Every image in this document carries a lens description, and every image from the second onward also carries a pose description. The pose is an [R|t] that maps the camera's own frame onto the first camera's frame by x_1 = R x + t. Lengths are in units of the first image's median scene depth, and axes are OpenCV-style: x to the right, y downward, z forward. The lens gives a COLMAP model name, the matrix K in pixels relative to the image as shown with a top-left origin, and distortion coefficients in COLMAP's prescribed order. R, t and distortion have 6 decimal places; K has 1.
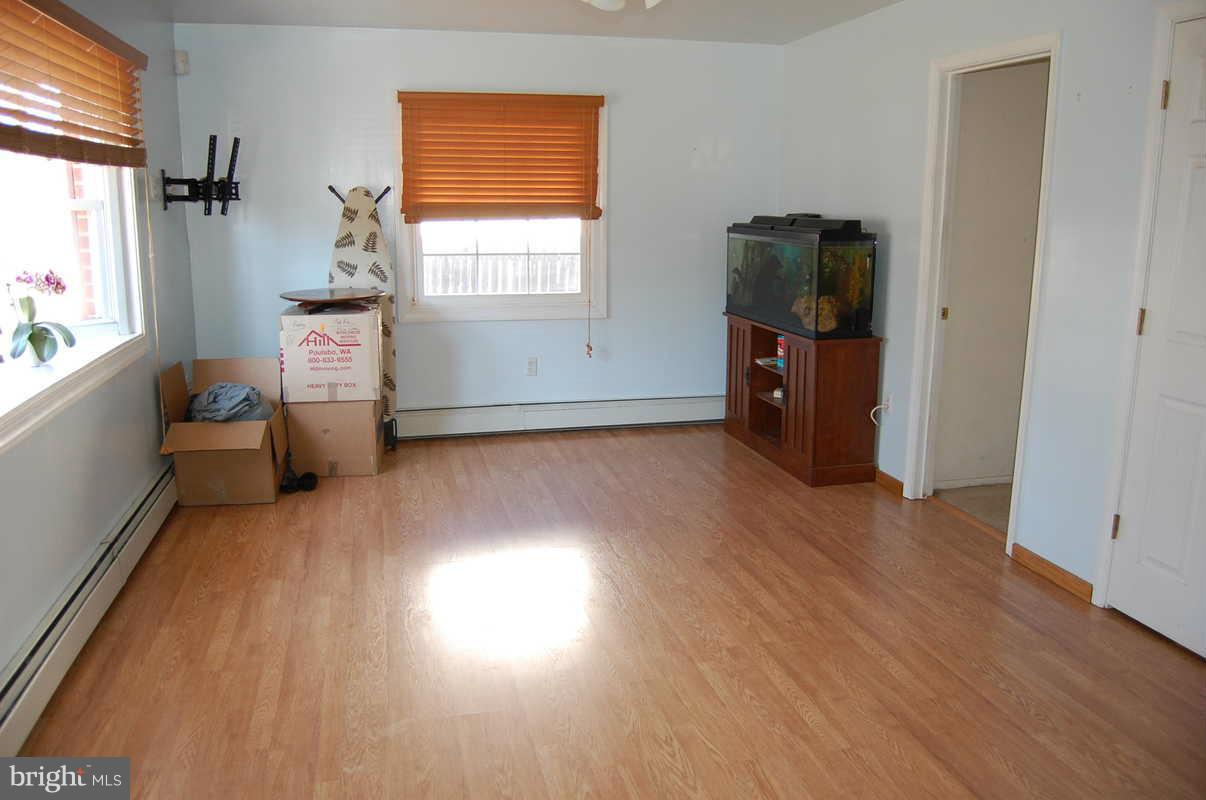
lens RADIAL K [[941.3, 0, 605.5], [0, 941.3, 402.4], [0, 0, 1]] dist [-0.095574, 0.034692]
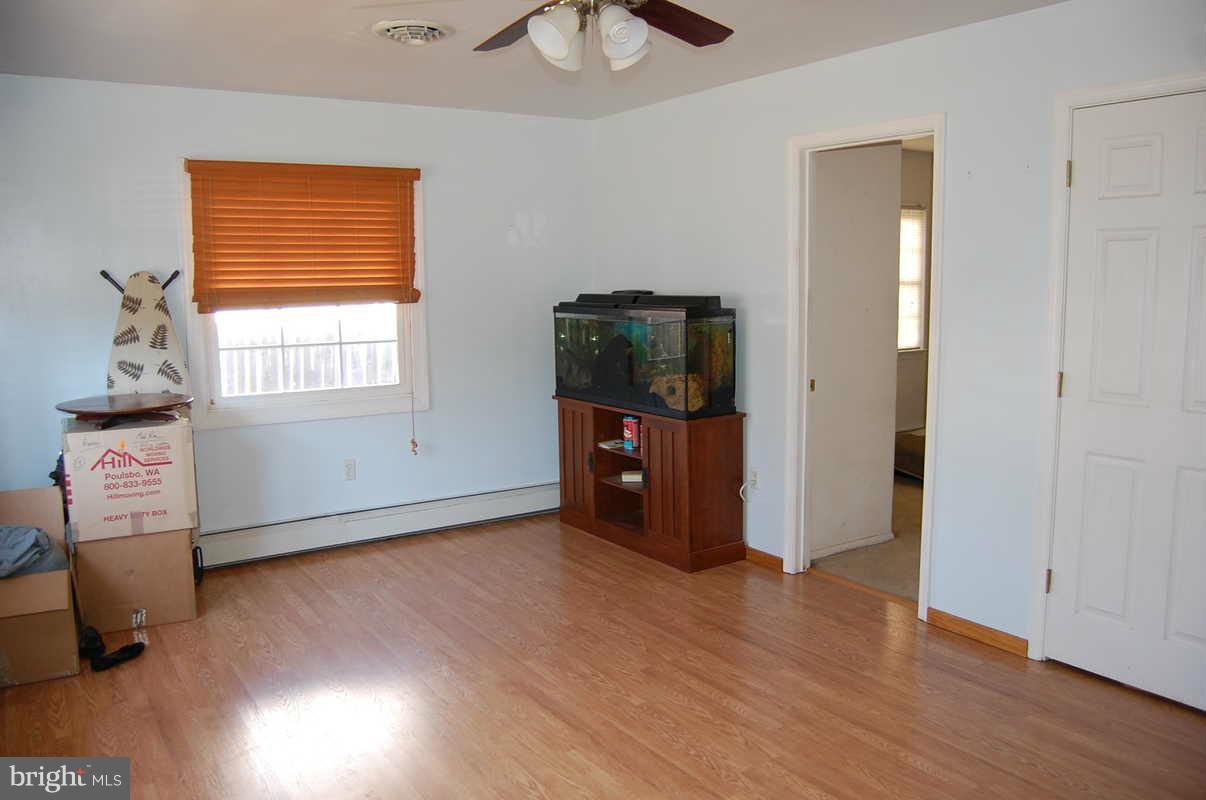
lens RADIAL K [[941.3, 0, 607.0], [0, 941.3, 398.9], [0, 0, 1]] dist [-0.095574, 0.034692]
pose [[0.940062, -0.059875, 0.335706, -0.168088], [0.087234, 0.993932, -0.067004, -0.028999], [-0.329657, 0.092273, 0.939581, 0.108430]]
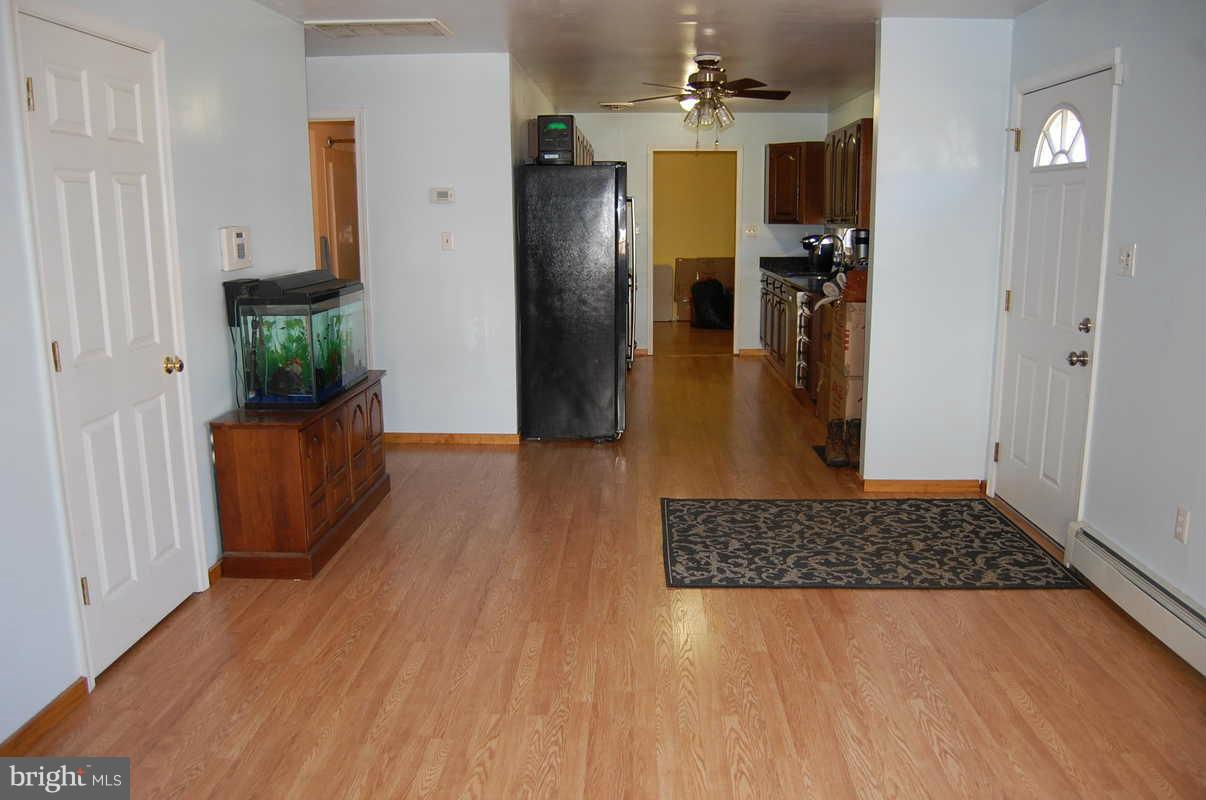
lens RADIAL K [[941.3, 0, 598.3], [0, 941.3, 400.7], [0, 0, 1]] dist [-0.095574, 0.034692]
pose [[-0.961565, -0.053547, 0.269306, -0.090073], [0.057925, 0.919167, 0.389585, -0.225164], [-0.268398, 0.390210, -0.880737, 1.033566]]
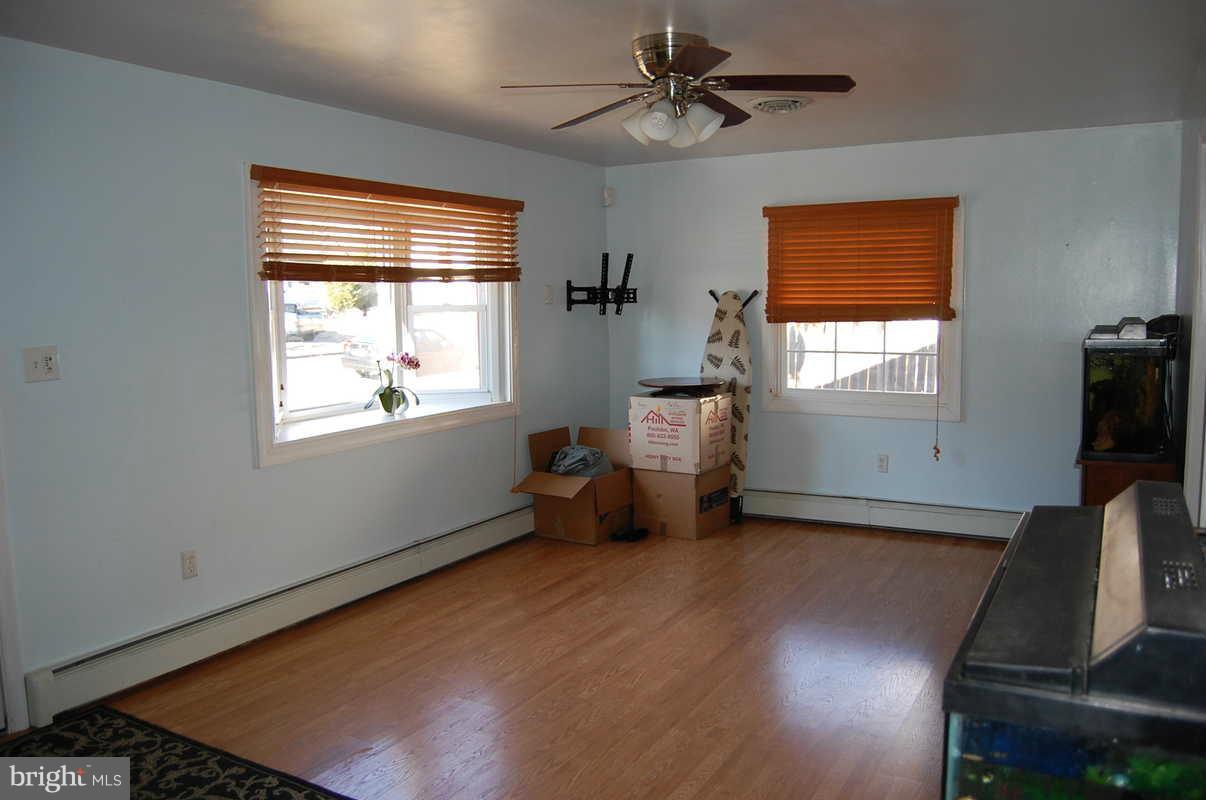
lens RADIAL K [[941.3, 0, 603.8], [0, 941.3, 398.1], [0, 0, 1]] dist [-0.095574, 0.034692]
pose [[0.730422, 0.057838, -0.680543, 0.453741], [-0.125819, 0.990750, -0.050838, -0.022502], [0.671307, 0.122758, 0.730943, 0.064144]]
